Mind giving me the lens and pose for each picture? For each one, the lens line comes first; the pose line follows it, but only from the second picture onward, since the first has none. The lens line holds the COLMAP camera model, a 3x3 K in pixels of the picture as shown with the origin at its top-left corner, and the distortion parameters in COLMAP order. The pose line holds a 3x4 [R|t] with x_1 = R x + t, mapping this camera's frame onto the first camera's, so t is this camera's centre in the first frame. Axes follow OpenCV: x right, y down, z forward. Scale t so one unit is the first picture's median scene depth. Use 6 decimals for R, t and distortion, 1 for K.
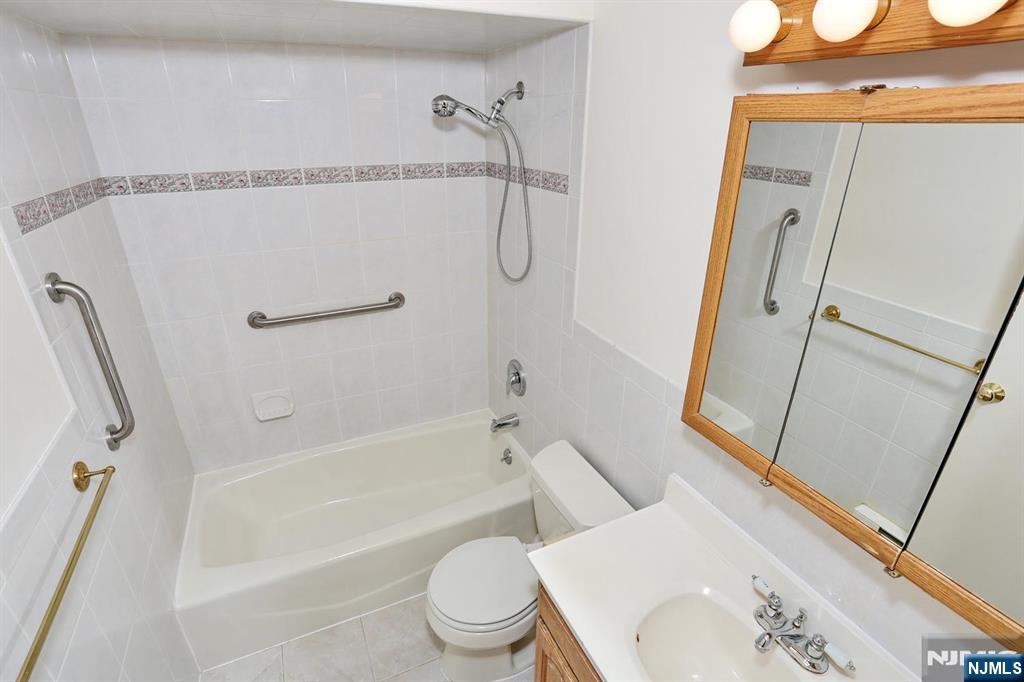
lens RADIAL K [[495.9, 0, 508.1], [0, 495.9, 339.1], [0, 0, 1]] dist [-0.070666, 0.027284]
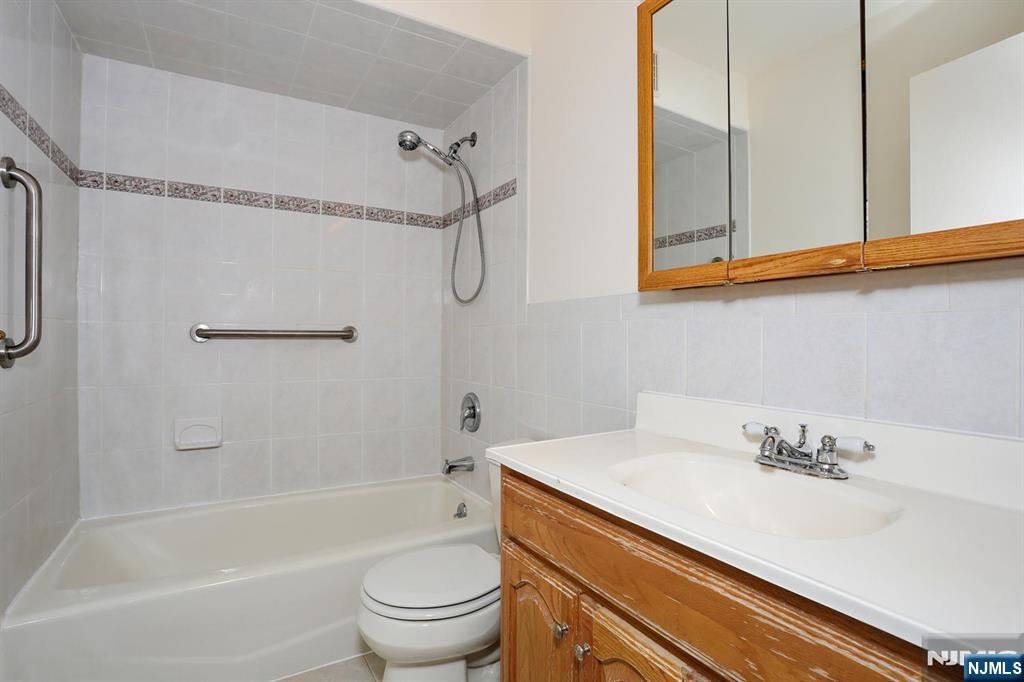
lens RADIAL K [[495.9, 0, 508.1], [0, 495.9, 339.1], [0, 0, 1]] dist [-0.070666, 0.027284]
pose [[0.995179, 0.002260, 0.098052, -0.007052], [0.037319, 0.915805, -0.399885, 0.420716], [-0.090700, 0.401616, 0.911305, 0.094039]]
